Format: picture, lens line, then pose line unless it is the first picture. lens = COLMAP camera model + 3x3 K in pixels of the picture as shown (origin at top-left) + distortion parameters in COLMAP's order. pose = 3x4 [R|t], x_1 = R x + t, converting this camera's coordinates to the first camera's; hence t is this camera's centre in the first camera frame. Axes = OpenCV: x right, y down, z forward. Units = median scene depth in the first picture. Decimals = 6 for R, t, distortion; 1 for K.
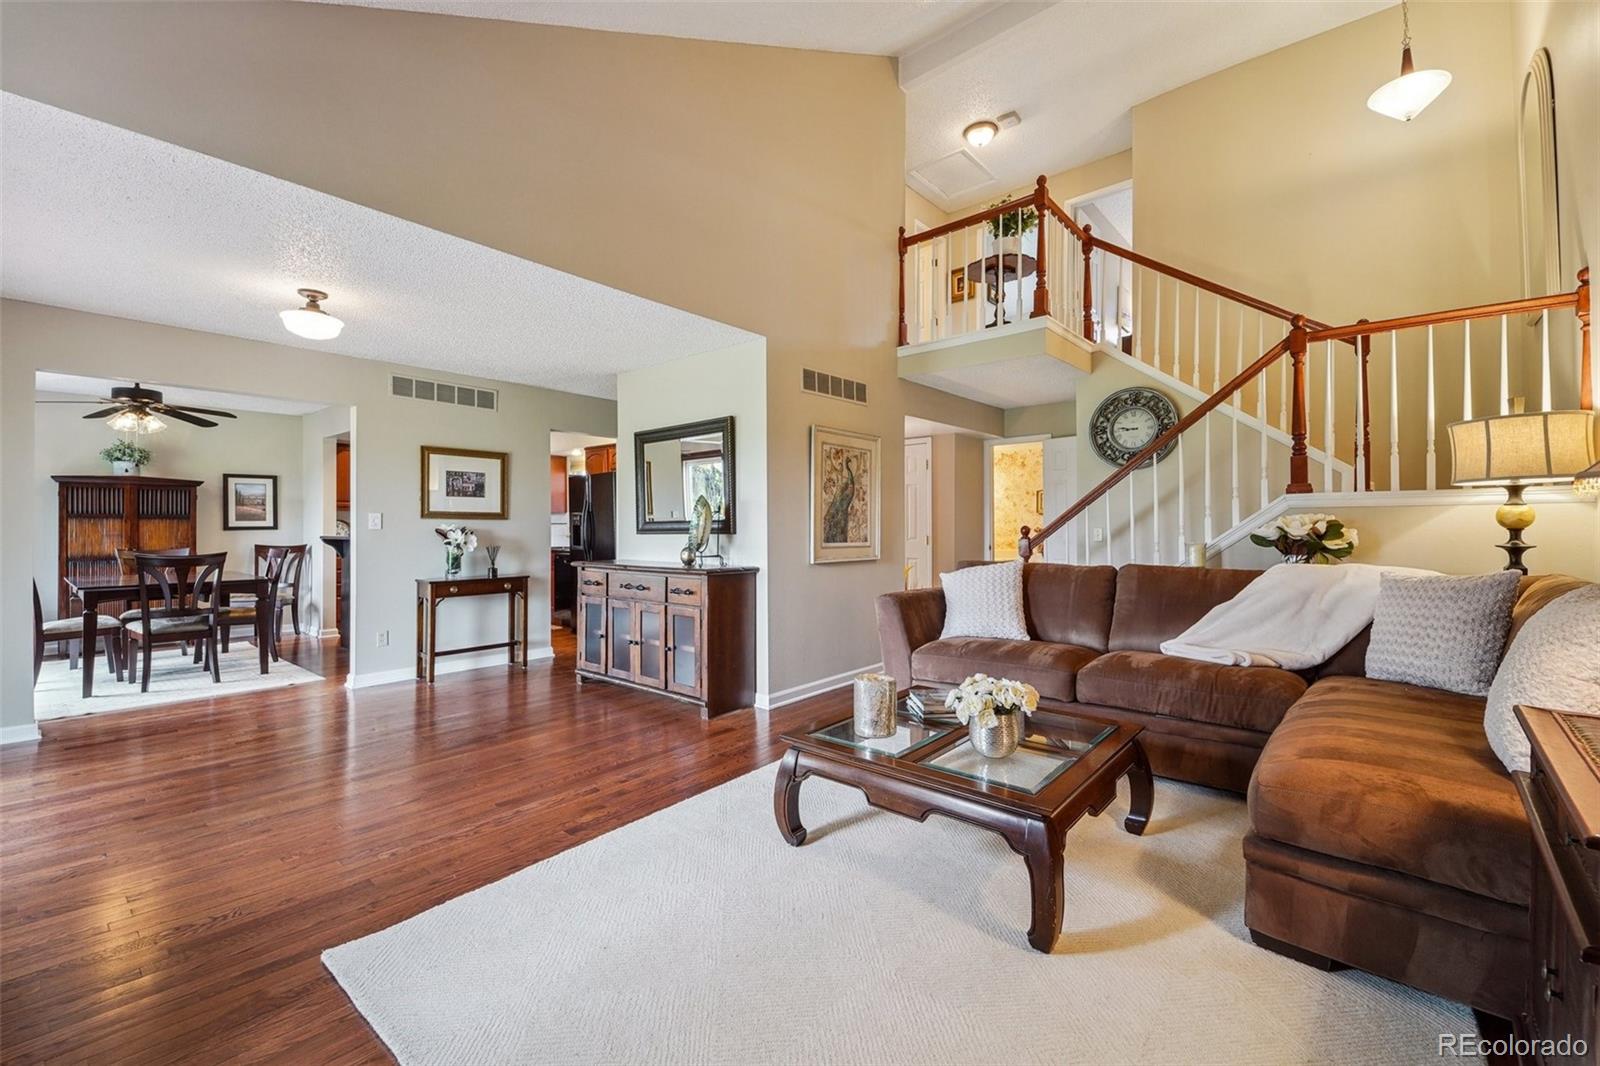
lens RADIAL K [[646.8, 0, 798.6], [0, 646.8, 525.9], [0, 0, 1]] dist [0.022303, -0.006911]
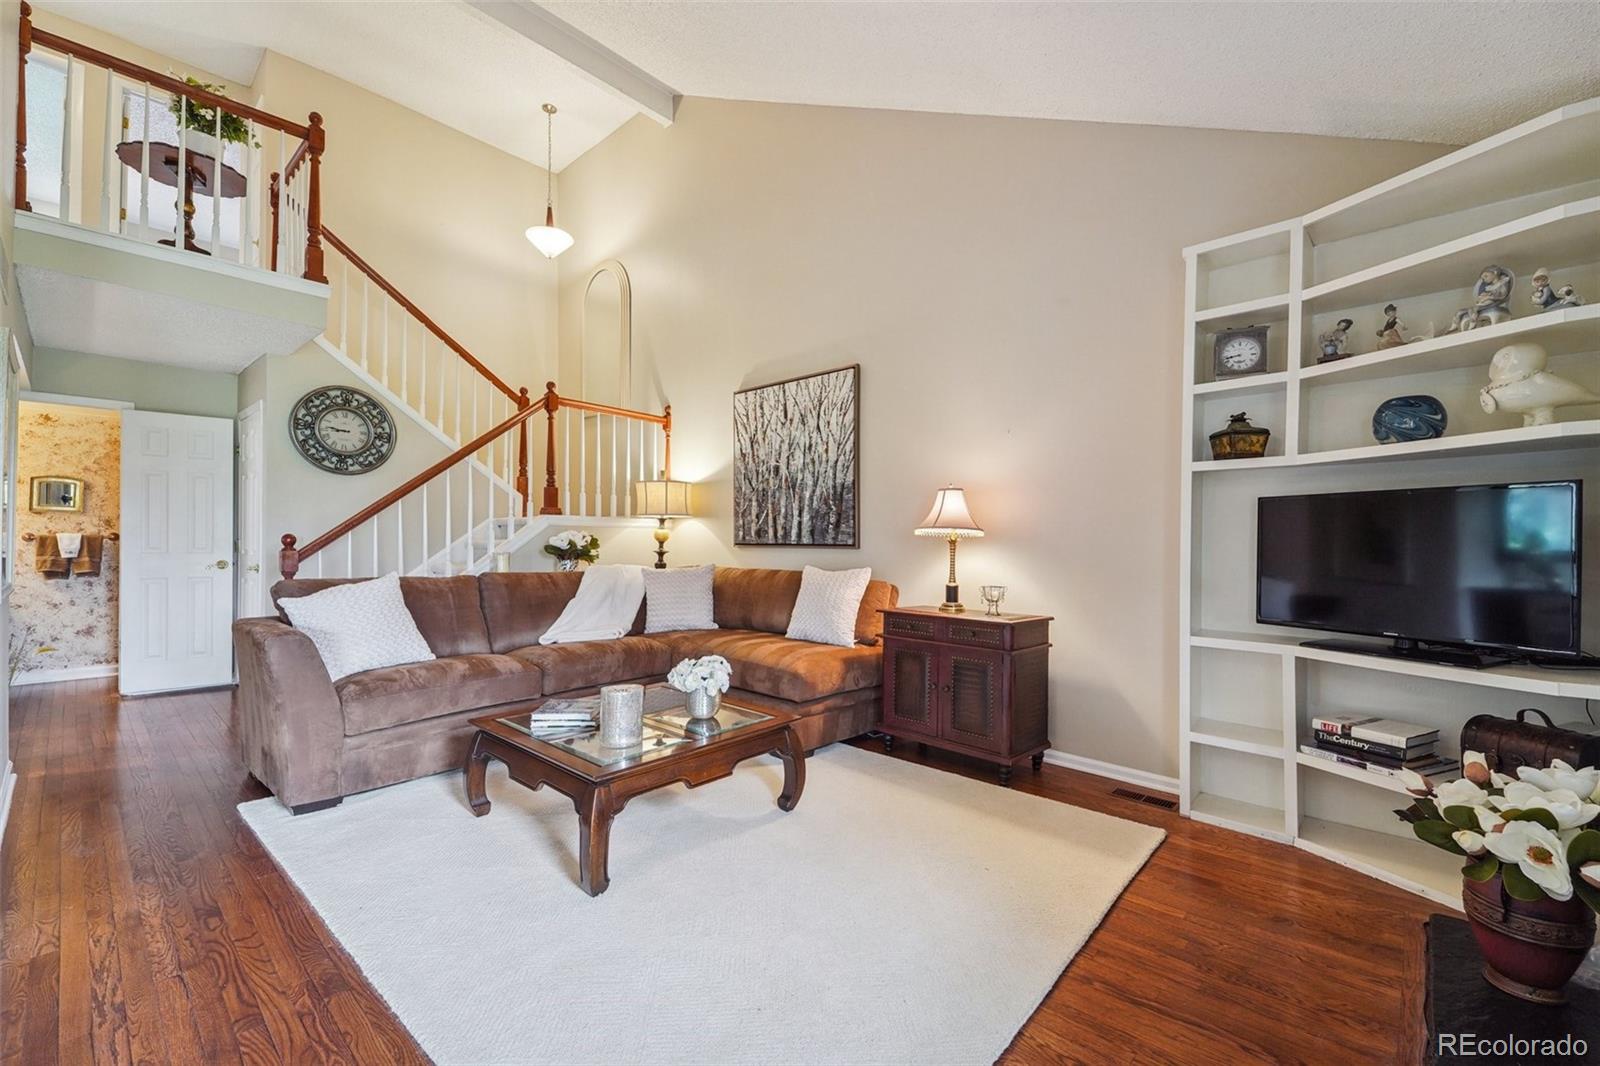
lens RADIAL K [[646.8, 0, 799.0], [0, 646.8, 538.9], [0, 0, 1]] dist [0.022303, -0.006911]
pose [[0.040787, 0.004679, 0.999157, -0.404092], [-0.017010, 0.999847, -0.003988, -0.001759], [-0.999023, -0.016833, 0.040860, 0.312385]]
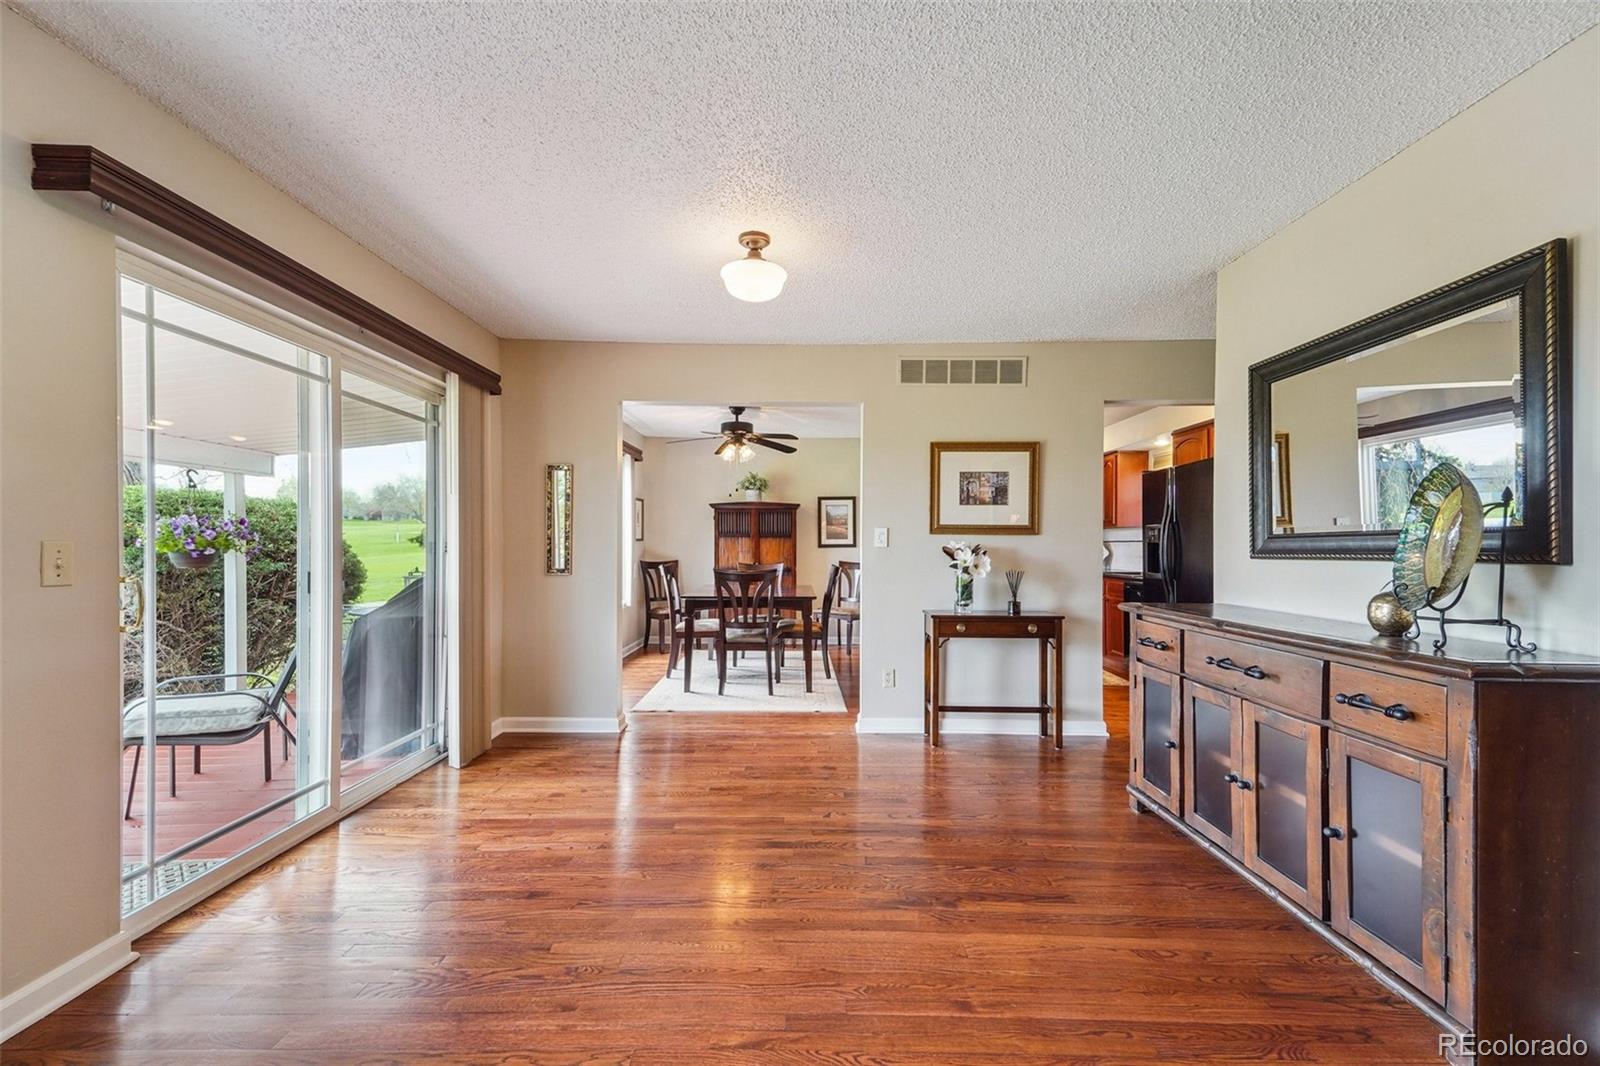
lens RADIAL K [[646.8, 0, 797.6], [0, 646.8, 549.2], [0, 0, 1]] dist [0.022303, -0.006911]
pose [[0.646085, 0.008066, -0.763223, -0.081607], [-0.003673, 0.999965, 0.007458, 0.002178], [0.763257, -0.002015, 0.646092, 0.368618]]
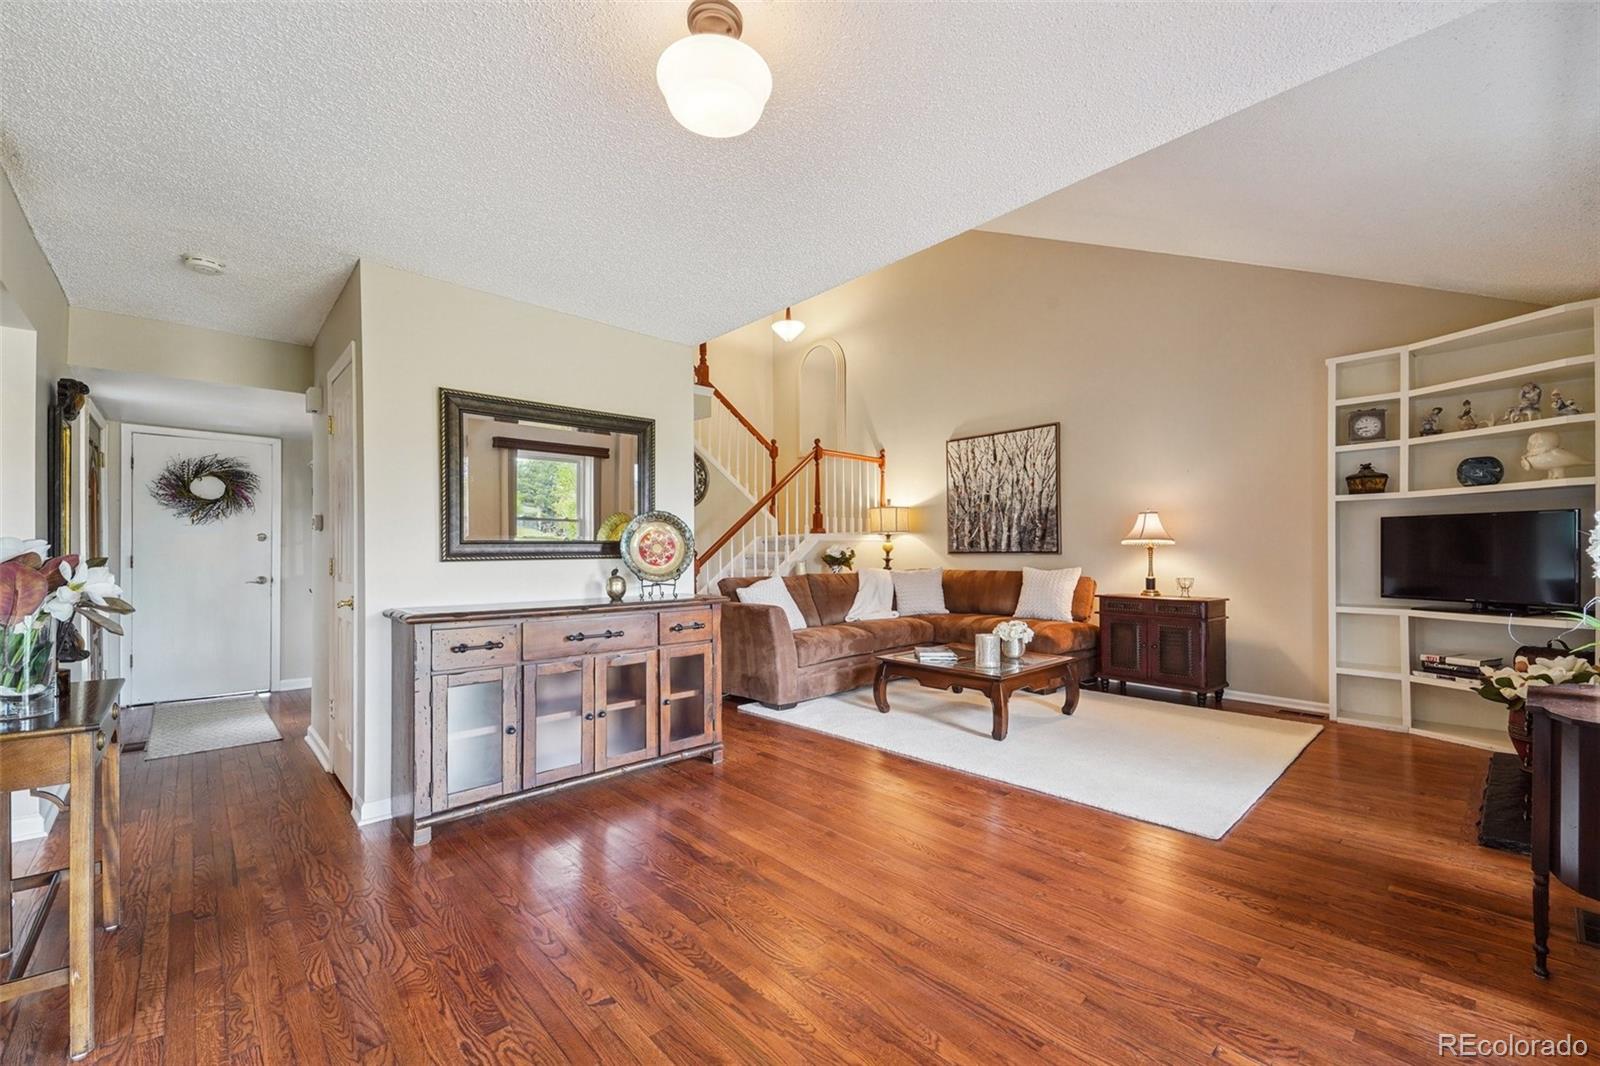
lens RADIAL K [[646.8, 0, 792.2], [0, 646.8, 547.7], [0, 0, 1]] dist [0.022303, -0.006911]
pose [[0.129285, 0.006518, 0.991586, -0.788832], [-0.003274, 0.999976, -0.006146, 0.002632], [-0.991602, -0.002451, 0.129303, 0.600476]]
